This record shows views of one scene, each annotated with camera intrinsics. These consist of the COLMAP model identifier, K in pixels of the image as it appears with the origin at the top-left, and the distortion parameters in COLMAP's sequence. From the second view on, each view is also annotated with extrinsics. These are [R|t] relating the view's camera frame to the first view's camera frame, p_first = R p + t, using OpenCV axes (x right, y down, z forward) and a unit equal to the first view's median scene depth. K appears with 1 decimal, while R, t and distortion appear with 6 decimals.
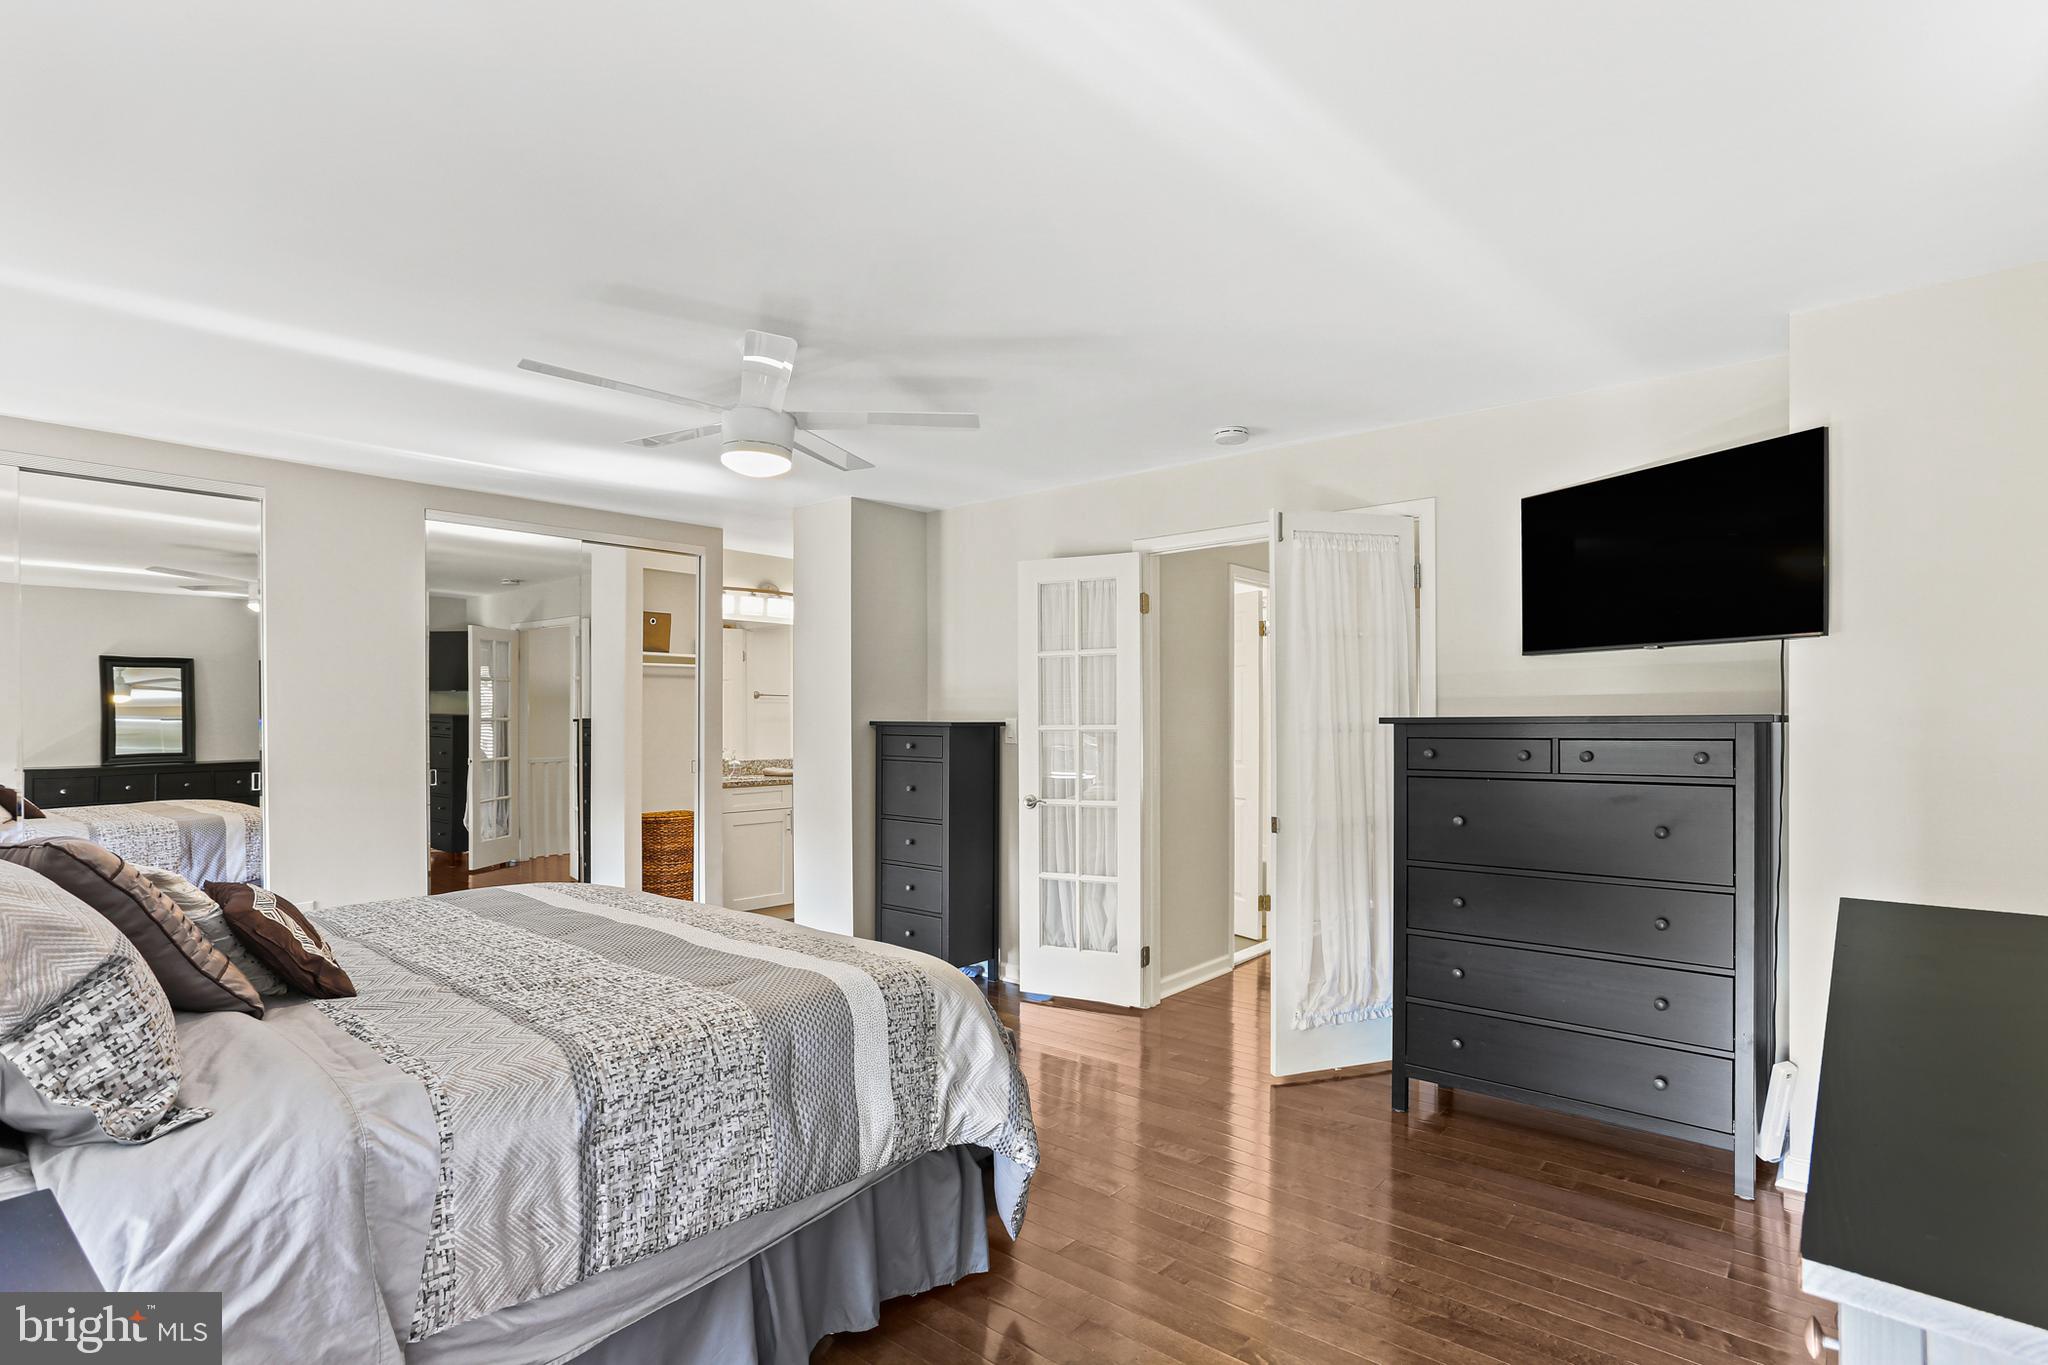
lens RADIAL K [[1028.2, 0, 978.4], [0, 1028.2, 724.0], [0, 0, 1]] dist [-0.035457, 0.041781]
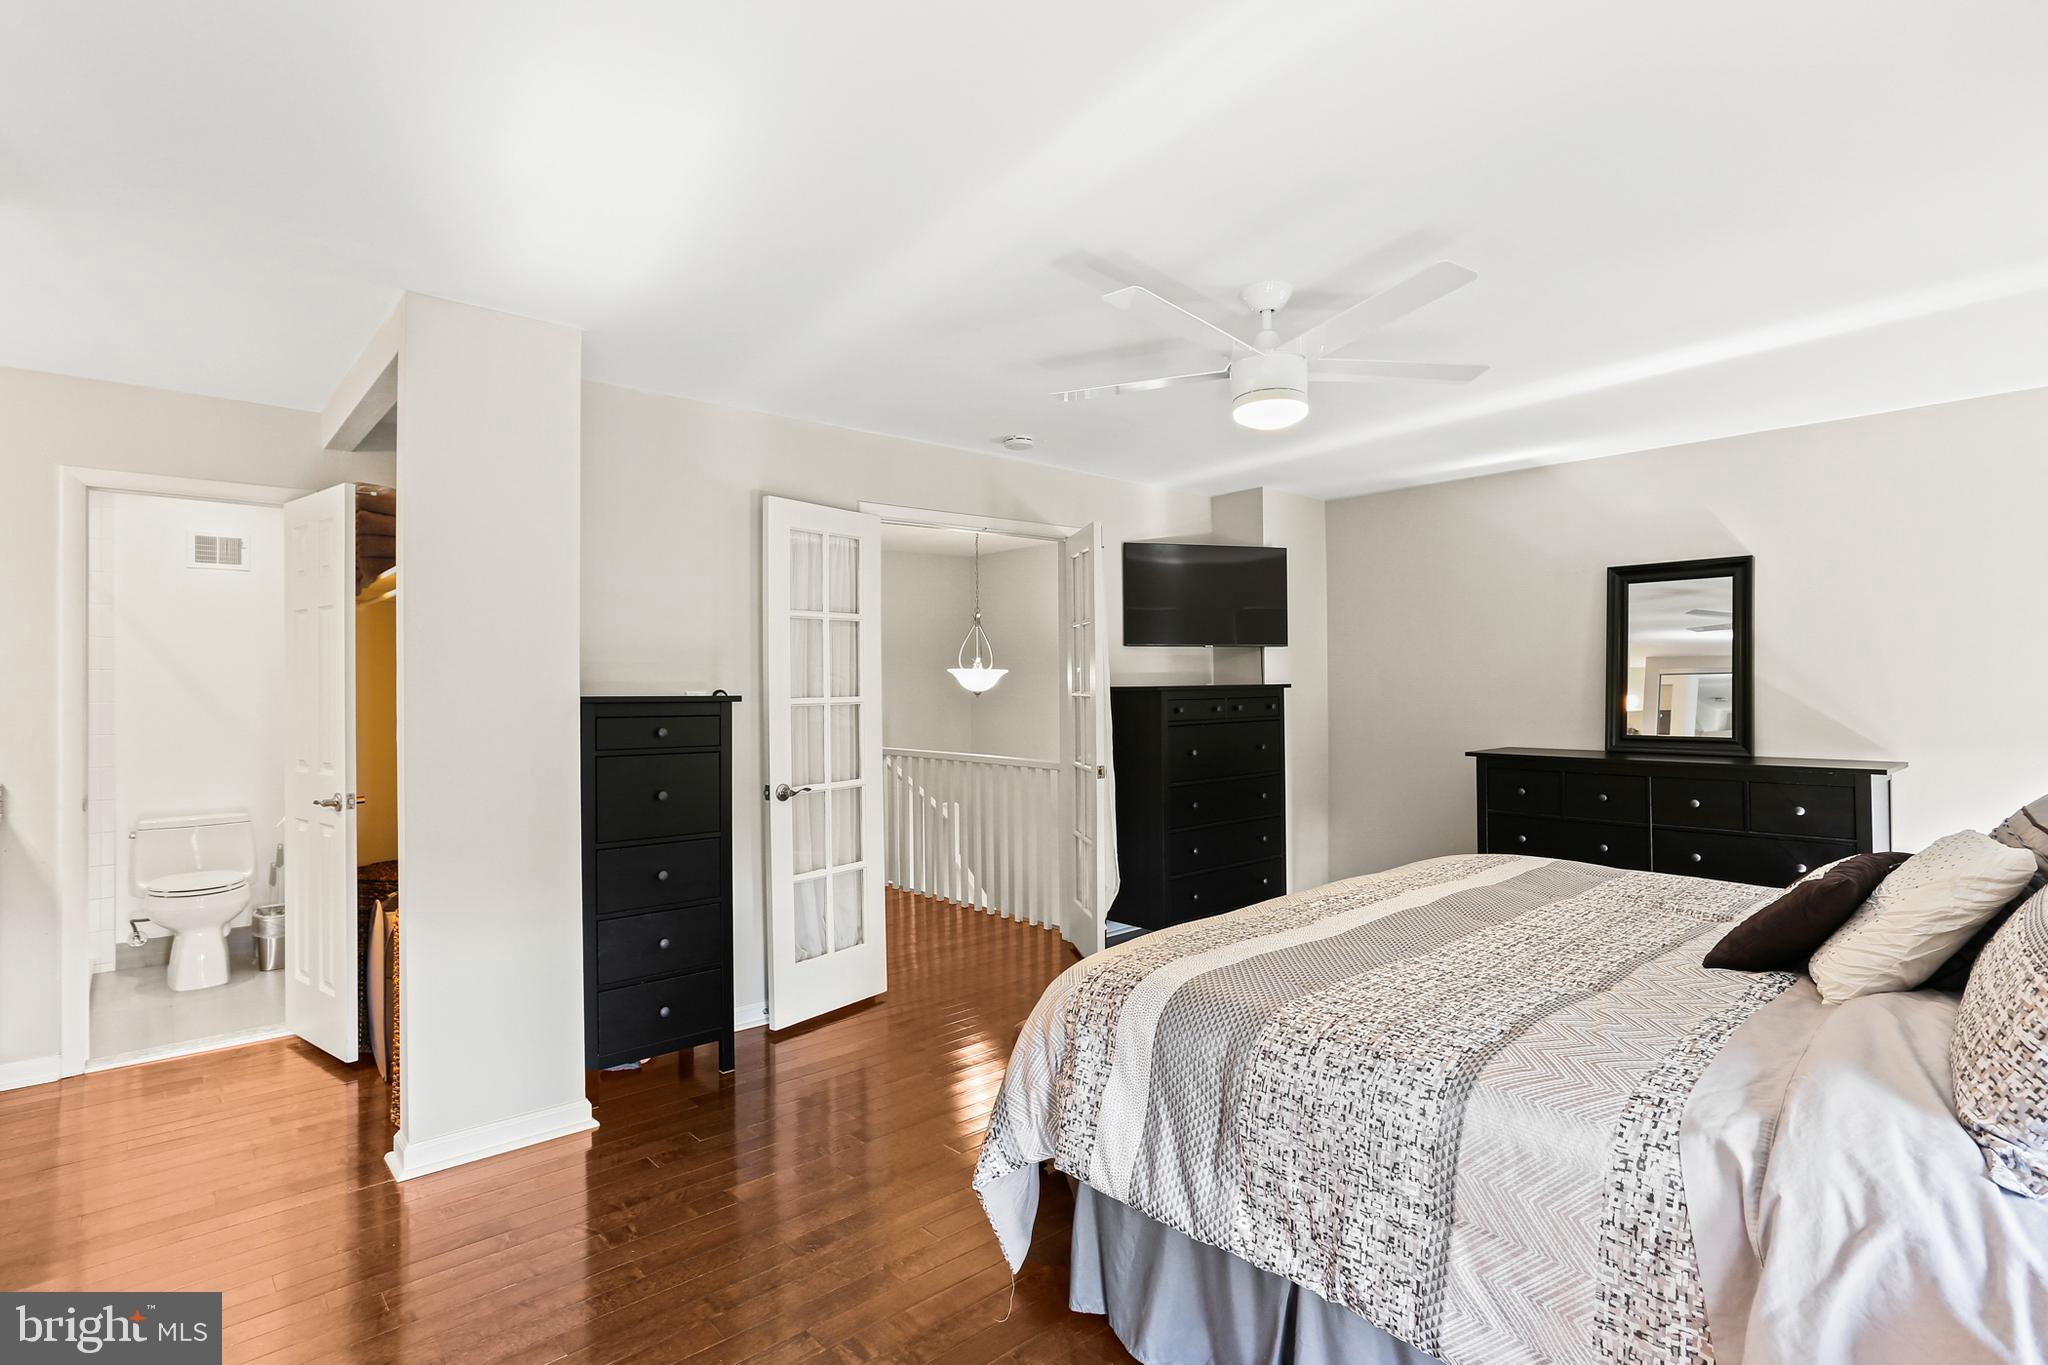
lens RADIAL K [[1011.5, 0, 1019.0], [0, 1011.5, 679.8], [0, 0, 1]] dist [-0.057581, 0.039554]
pose [[0.123195, 0.008303, 0.992348, -1.321725], [0.014802, 0.999838, -0.010203, -0.006638], [-0.992272, 0.015945, 0.123053, 1.300817]]
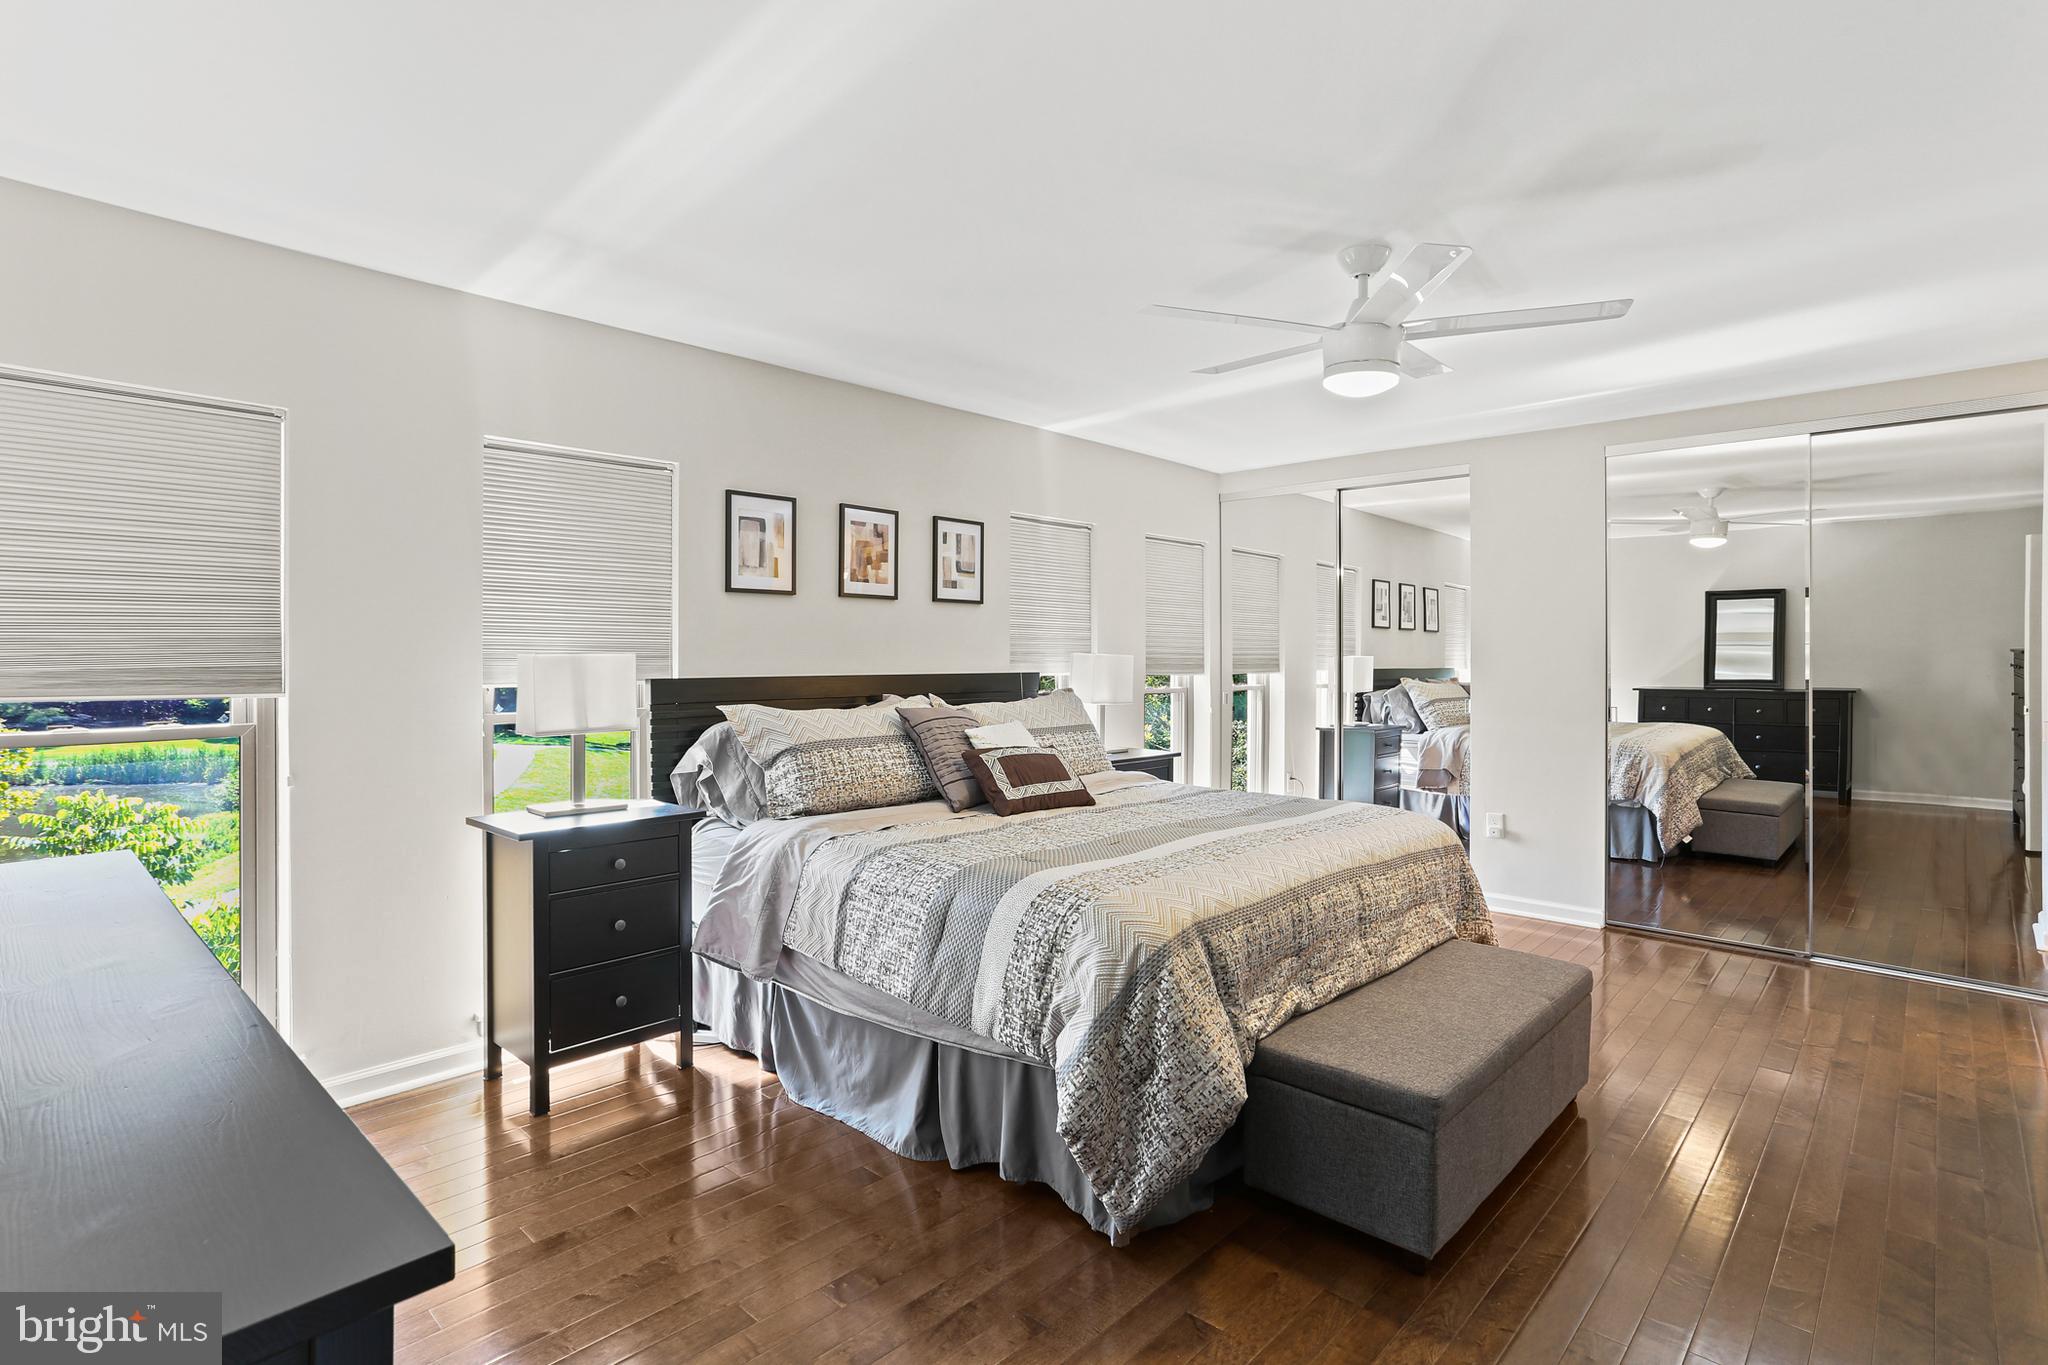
lens RADIAL K [[1001.9, 0, 1023.1], [0, 1001.9, 646.6], [0, 0, 1]] dist [0.000456, 0.000033]
pose [[-0.022144, 0.002413, -0.999752, 0.259927], [-0.004016, 0.999989, 0.002502, -0.004962], [0.999747, 0.004070, -0.022134, 0.260872]]
